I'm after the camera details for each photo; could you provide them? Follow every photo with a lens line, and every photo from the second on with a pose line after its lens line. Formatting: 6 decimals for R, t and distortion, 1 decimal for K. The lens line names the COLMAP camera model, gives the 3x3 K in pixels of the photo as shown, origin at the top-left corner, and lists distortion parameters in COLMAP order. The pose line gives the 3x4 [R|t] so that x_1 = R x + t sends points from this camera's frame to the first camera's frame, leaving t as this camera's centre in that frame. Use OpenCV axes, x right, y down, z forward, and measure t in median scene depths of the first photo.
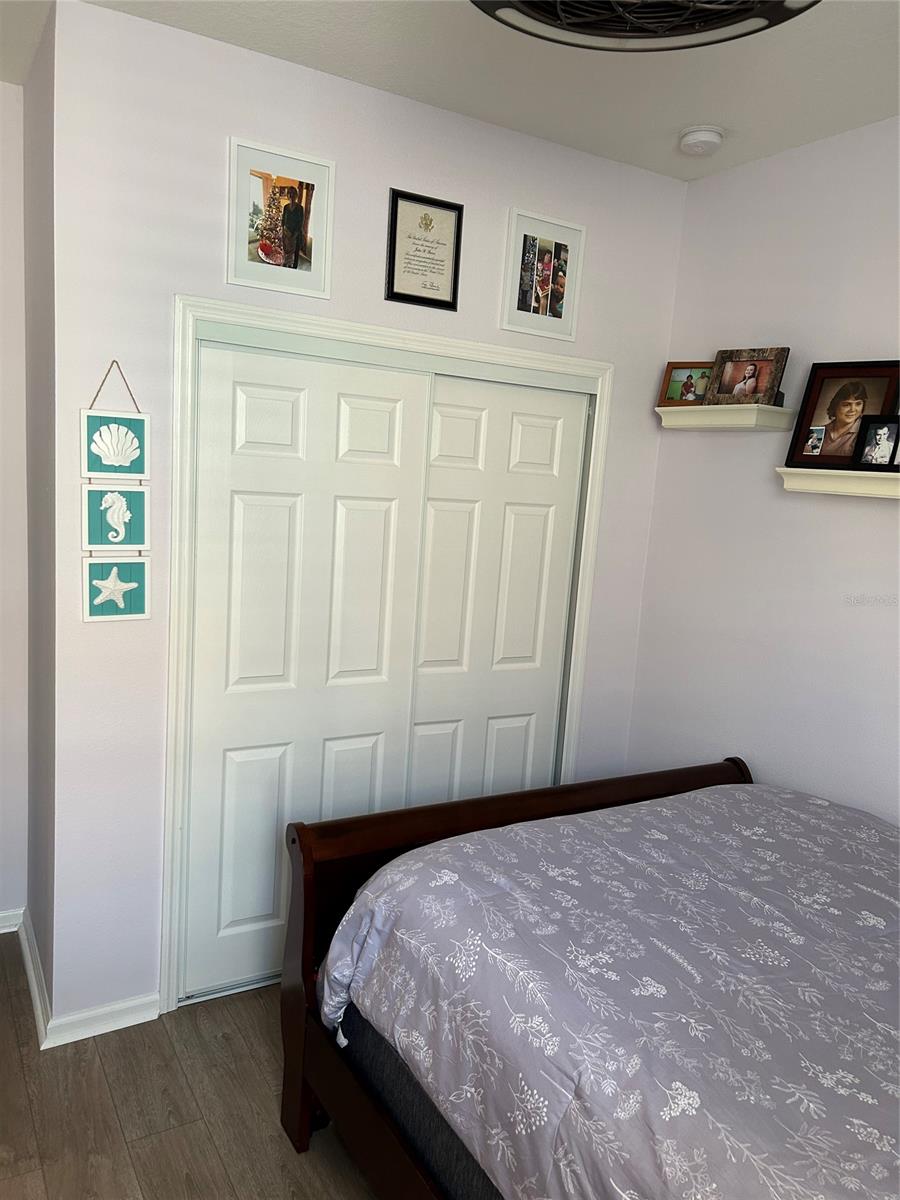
lens RADIAL K [[902.0, 0, 446.5], [0, 902.0, 613.2], [0, 0, 1]] dist [0.060179, -0.041099]
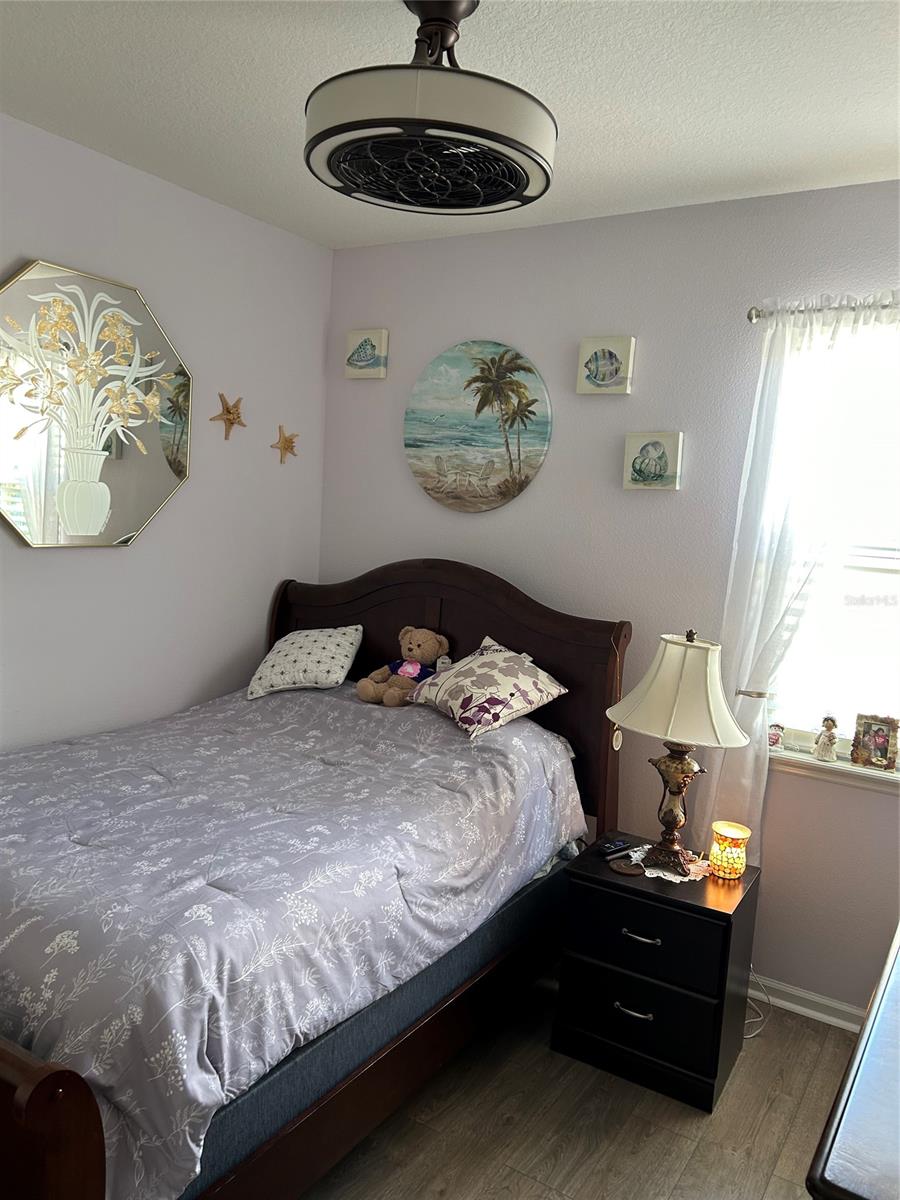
lens RADIAL K [[902.0, 0, 449.5], [0, 902.0, 594.8], [0, 0, 1]] dist [0.060179, -0.041099]
pose [[-0.453011, -0.183144, 0.872490, -0.910858], [0.054122, 0.971216, 0.231969, -0.233480], [-0.889861, 0.152305, -0.430060, 1.189120]]
